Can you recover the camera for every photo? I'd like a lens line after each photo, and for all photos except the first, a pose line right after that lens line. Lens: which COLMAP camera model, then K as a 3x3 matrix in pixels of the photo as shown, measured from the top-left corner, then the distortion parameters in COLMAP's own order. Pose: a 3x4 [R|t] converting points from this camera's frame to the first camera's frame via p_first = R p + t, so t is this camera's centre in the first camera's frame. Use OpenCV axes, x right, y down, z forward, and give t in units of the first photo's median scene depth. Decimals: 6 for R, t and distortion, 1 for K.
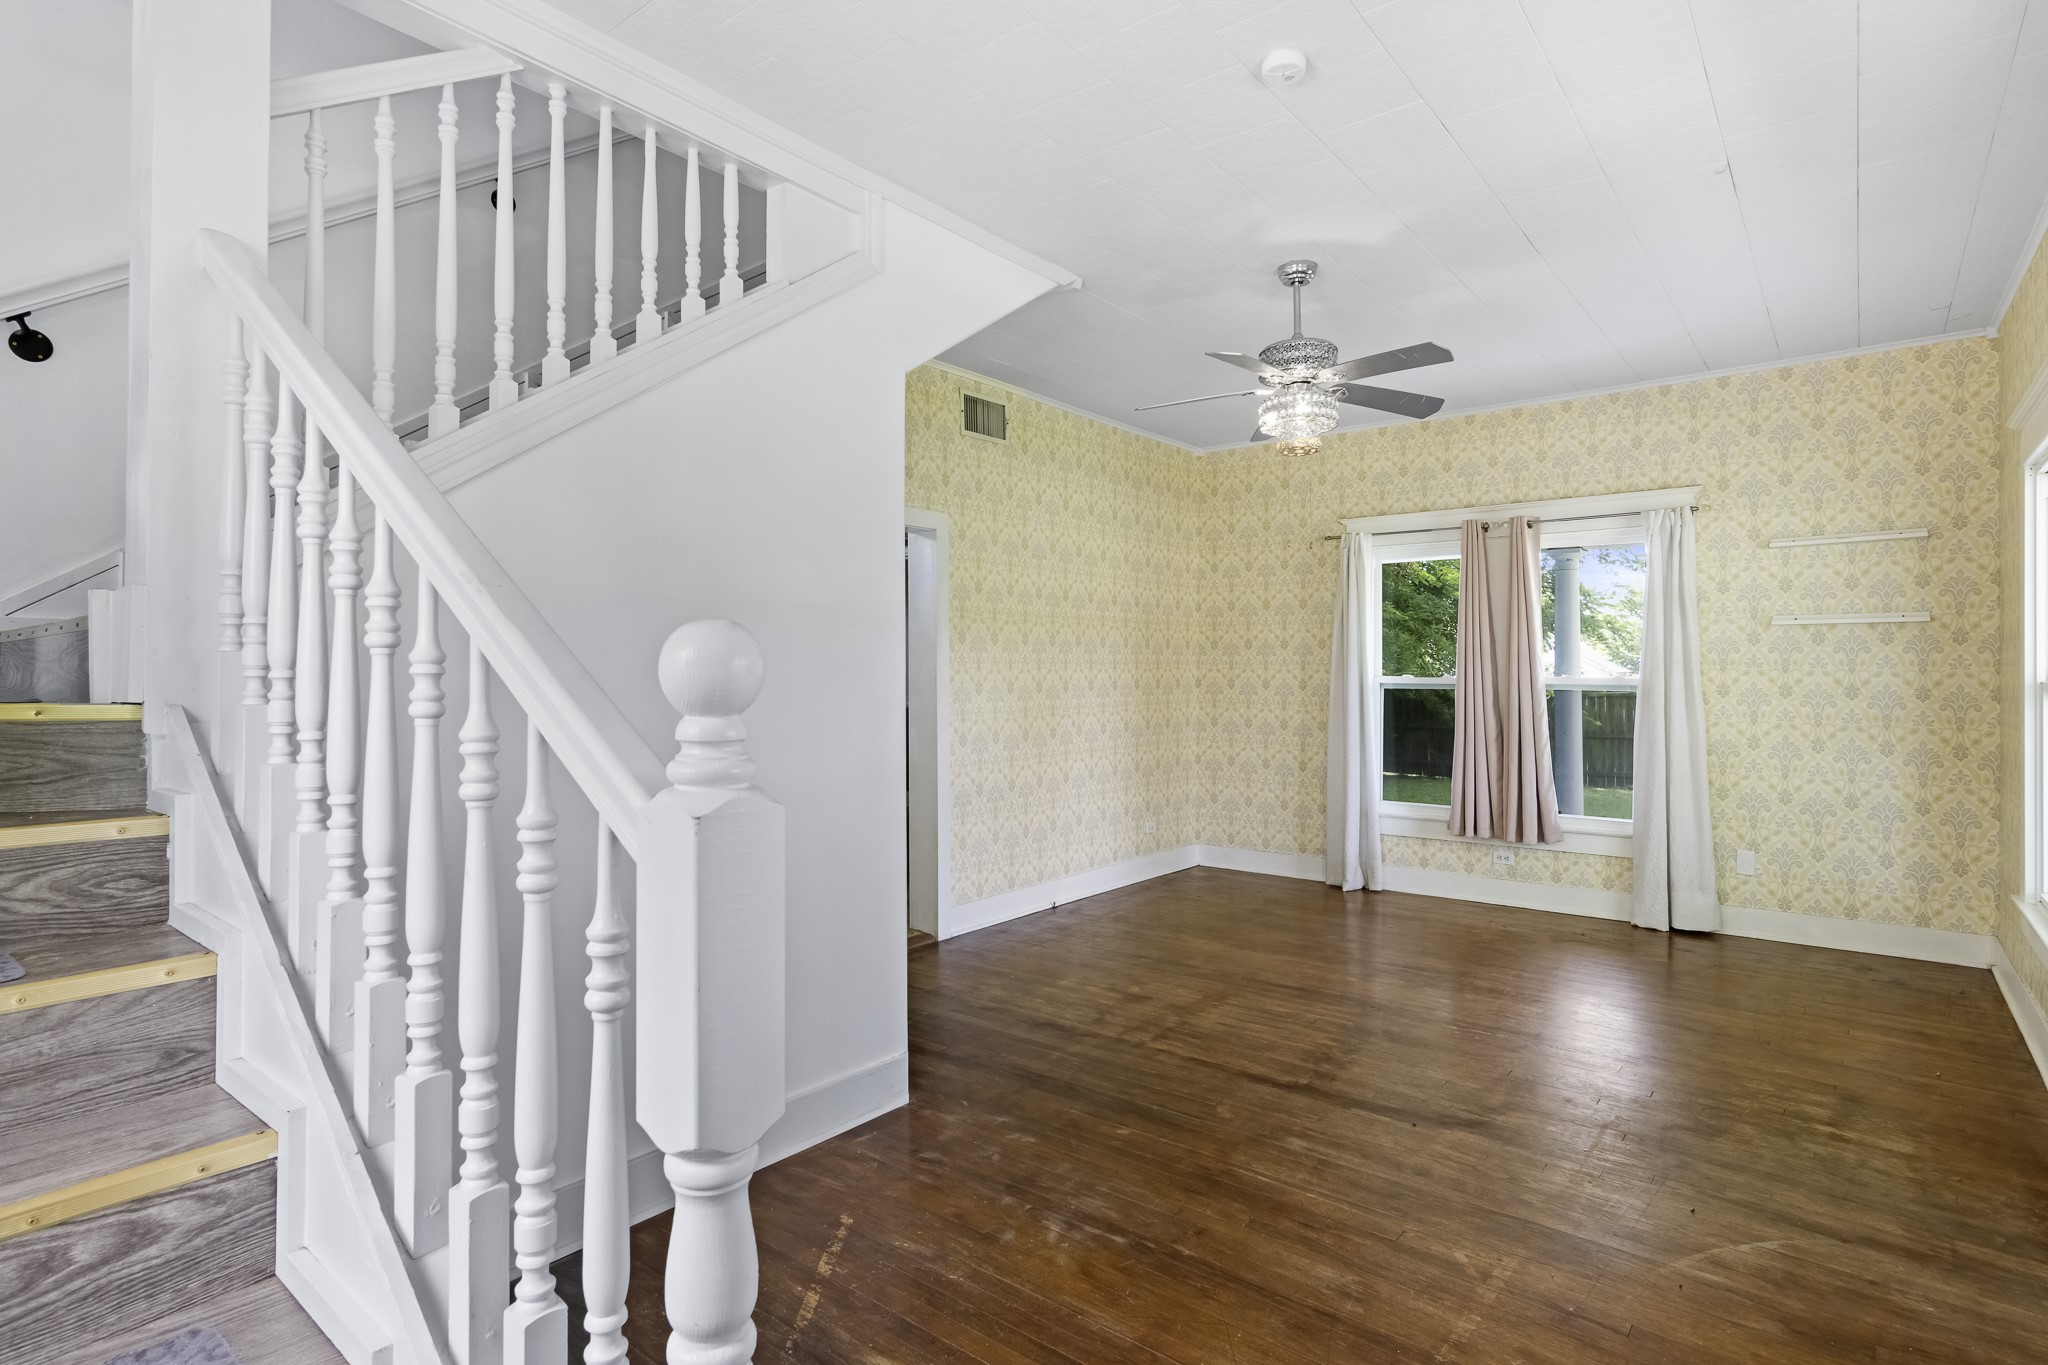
lens RADIAL K [[1051.1, 0, 1022.3], [0, 1051.1, 656.9], [0, 0, 1]] dist [-0.002417, 0.000497]
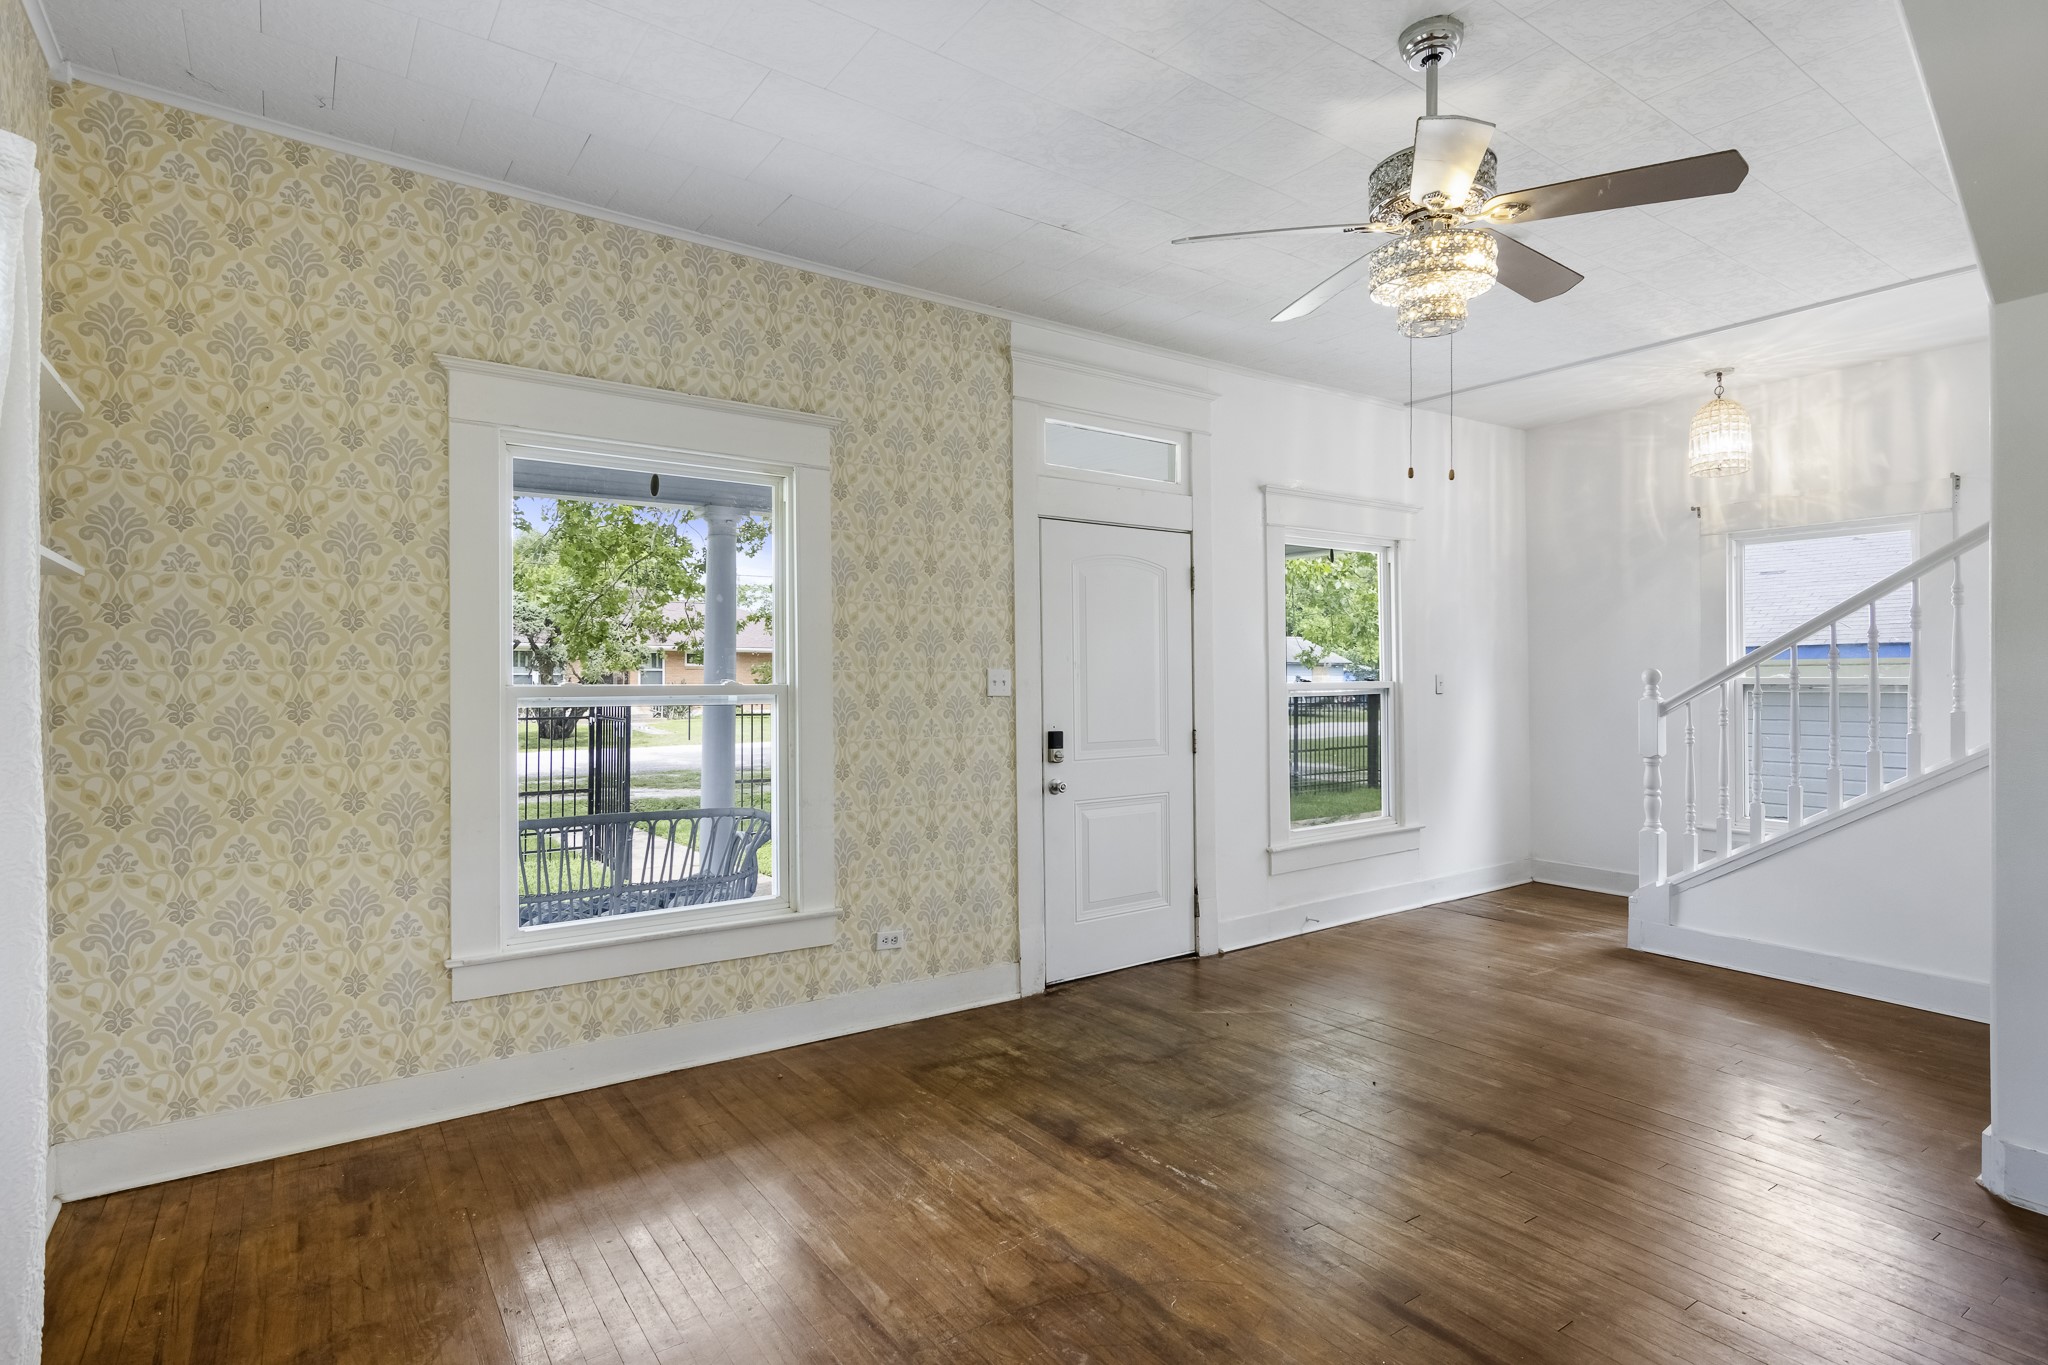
lens RADIAL K [[1045.4, 0, 1024.0], [0, 1045.4, 682.5], [0, 0, 1]] dist [-0.000584, 0.001557]
pose [[-0.962805, 0.000397, 0.270196, 0.331236], [-0.003336, 0.999905, -0.013354, 0.029449], [-0.270176, -0.013759, -0.962713, 1.670424]]
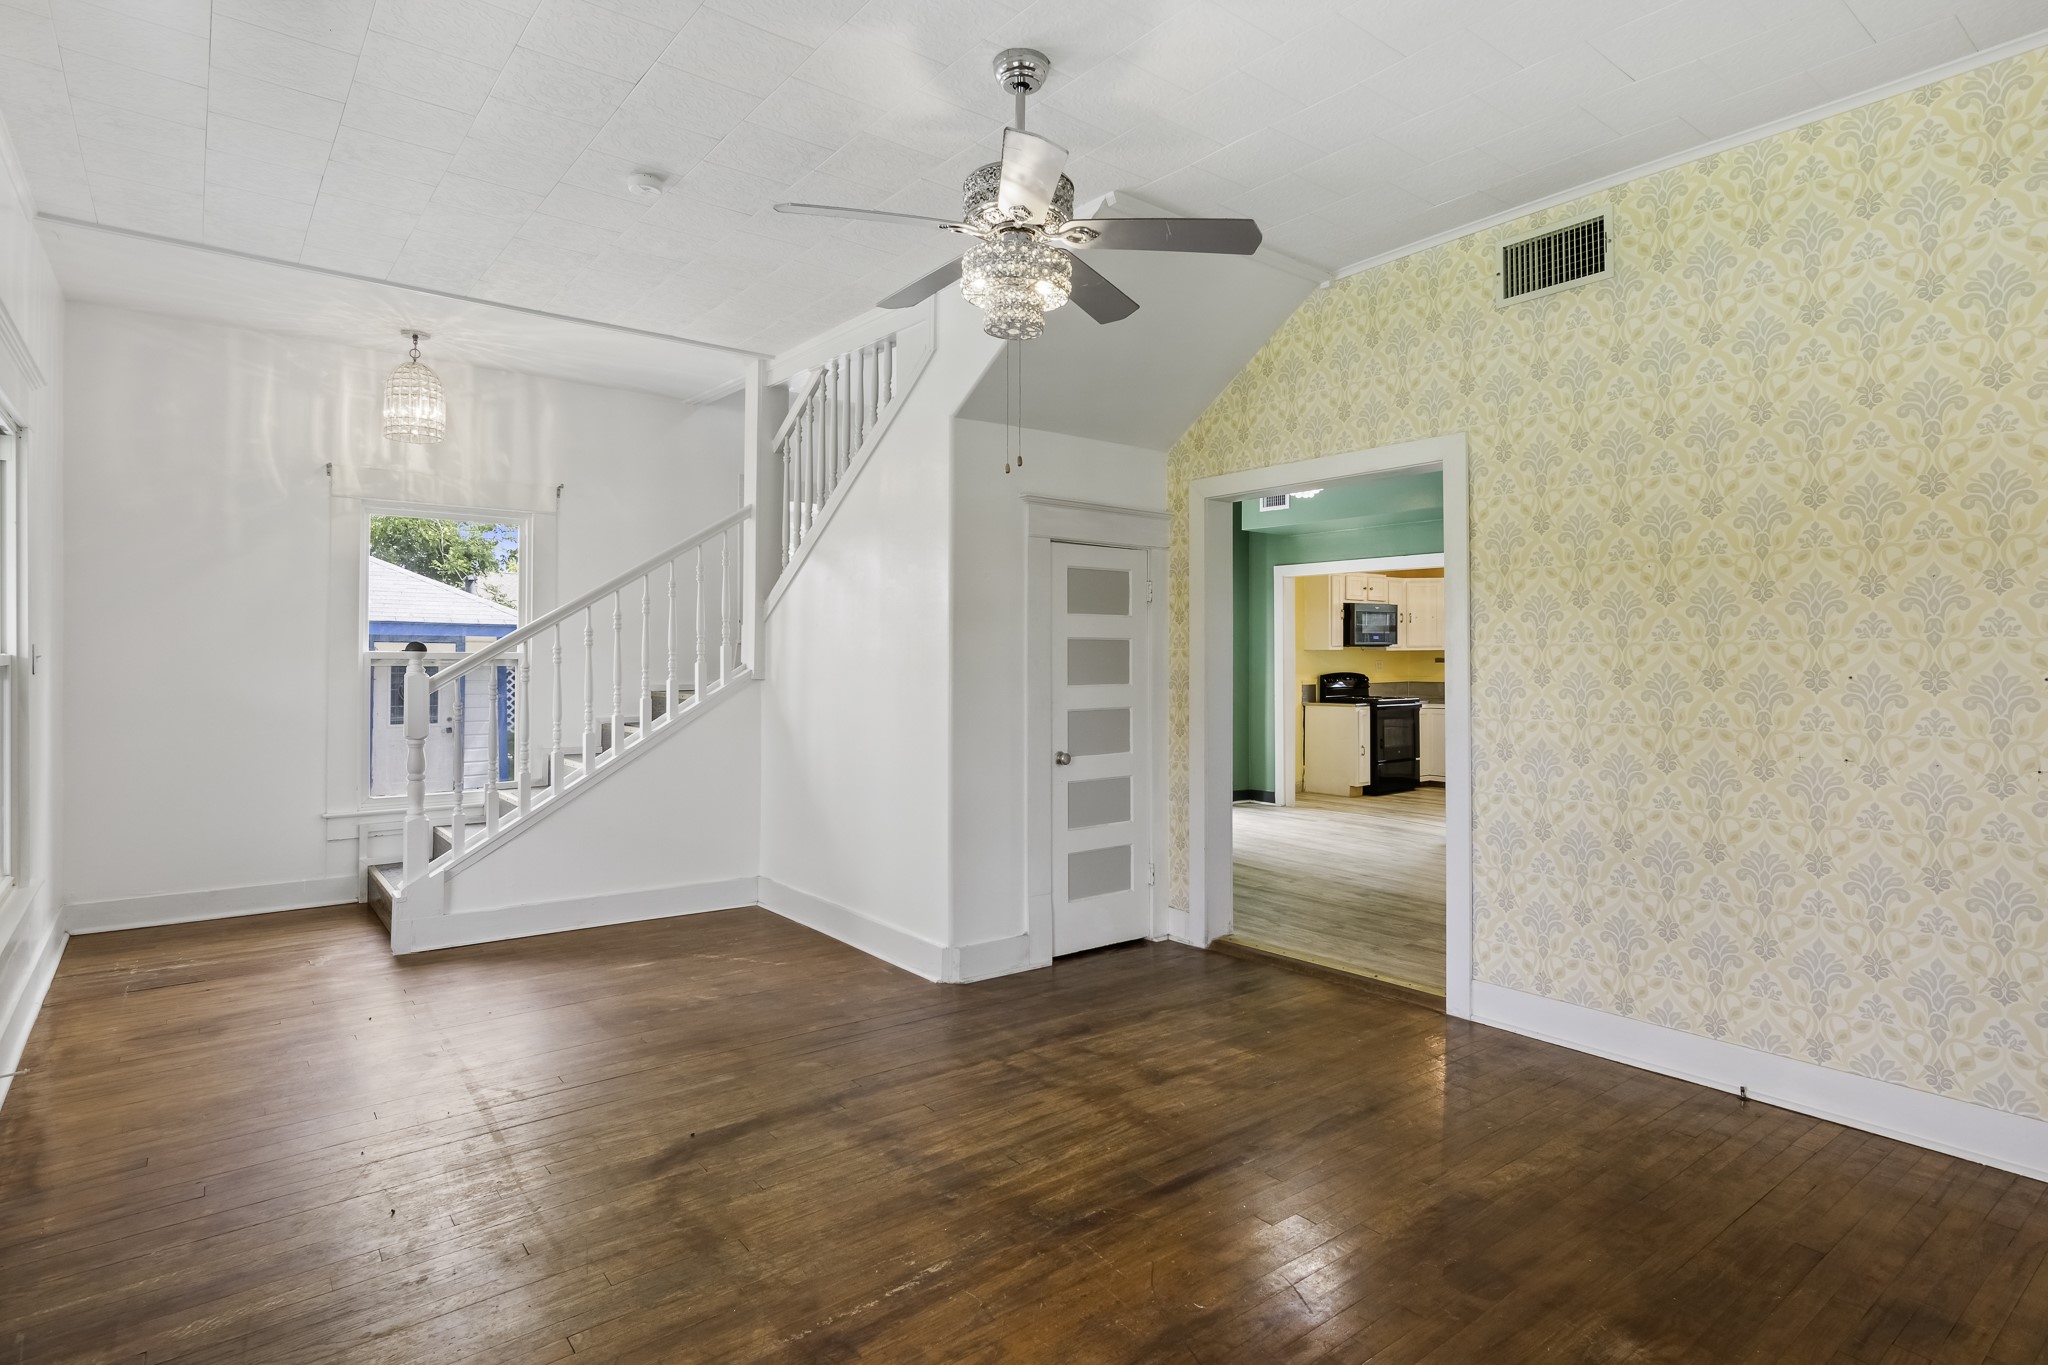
lens RADIAL K [[1051.1, 0, 1022.3], [0, 1051.1, 656.9], [0, 0, 1]] dist [-0.002417, 0.000497]
pose [[-0.220359, -0.000224, -0.975419, 0.937076], [0.012713, 0.999914, -0.003102, 0.021773], [0.975336, -0.013084, -0.220337, 1.152005]]
